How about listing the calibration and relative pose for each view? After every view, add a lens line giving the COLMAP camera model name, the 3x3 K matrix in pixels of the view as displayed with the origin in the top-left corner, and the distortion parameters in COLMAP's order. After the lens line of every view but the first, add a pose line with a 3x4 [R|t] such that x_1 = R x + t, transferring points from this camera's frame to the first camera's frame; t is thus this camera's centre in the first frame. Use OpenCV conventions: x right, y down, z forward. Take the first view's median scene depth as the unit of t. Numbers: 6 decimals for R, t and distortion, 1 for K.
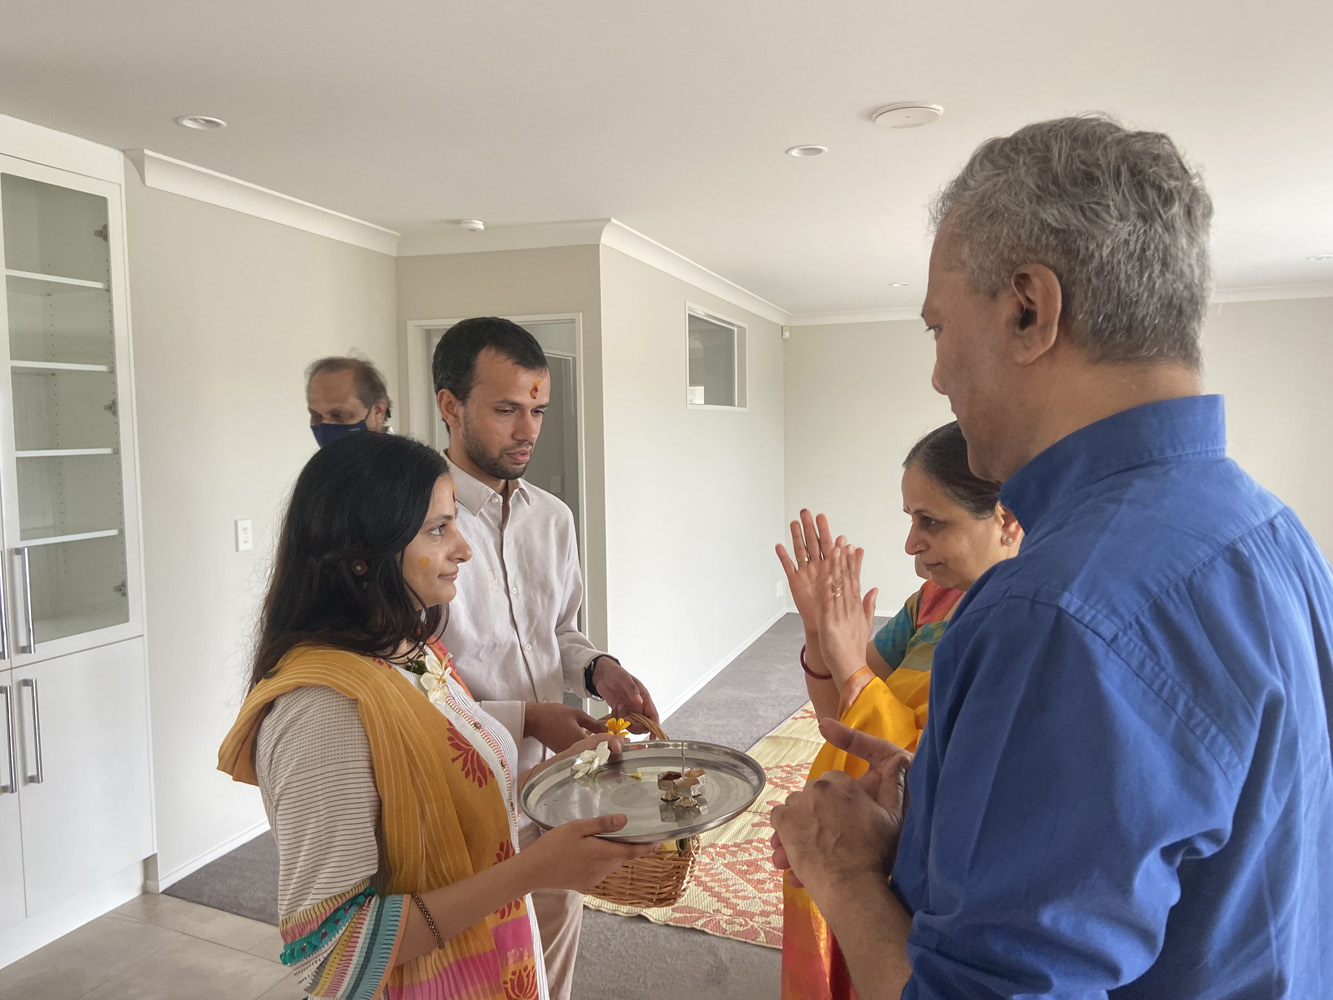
lens RADIAL K [[960.7, 0, 706.1], [0, 960.7, 486.8], [0, 0, 1]] dist [0.085010, -0.085429]
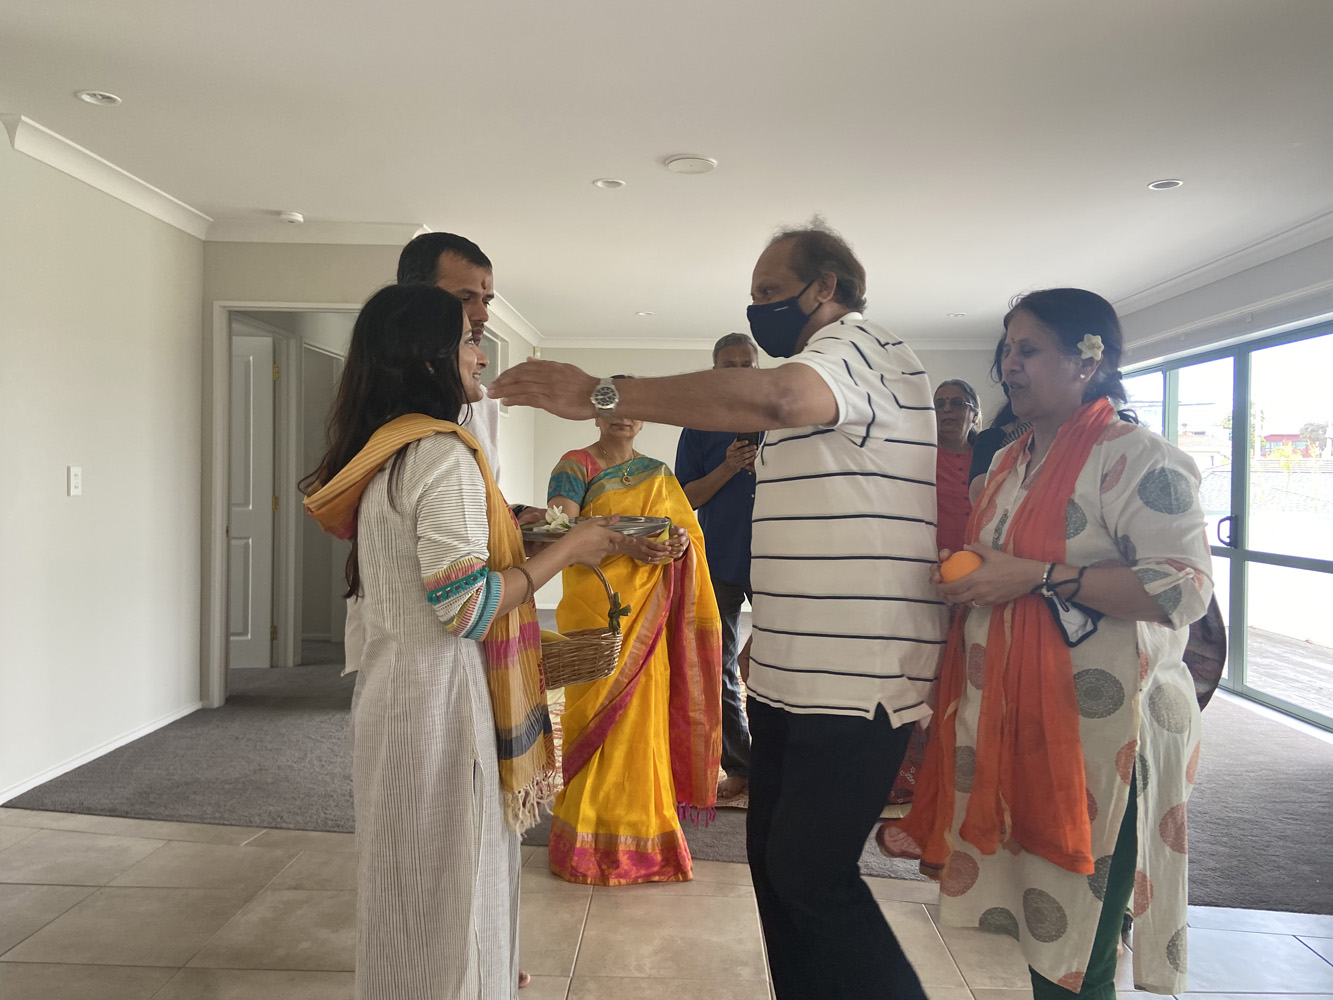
lens RADIAL K [[960.7, 0, 665.6], [0, 960.7, 489.2], [0, 0, 1]] dist [0.085010, -0.085429]
pose [[0.962868, 0.024578, 0.268851, -0.160524], [-0.012878, 0.998895, -0.045198, 0.114438], [-0.269665, 0.040057, 0.962121, -0.235371]]
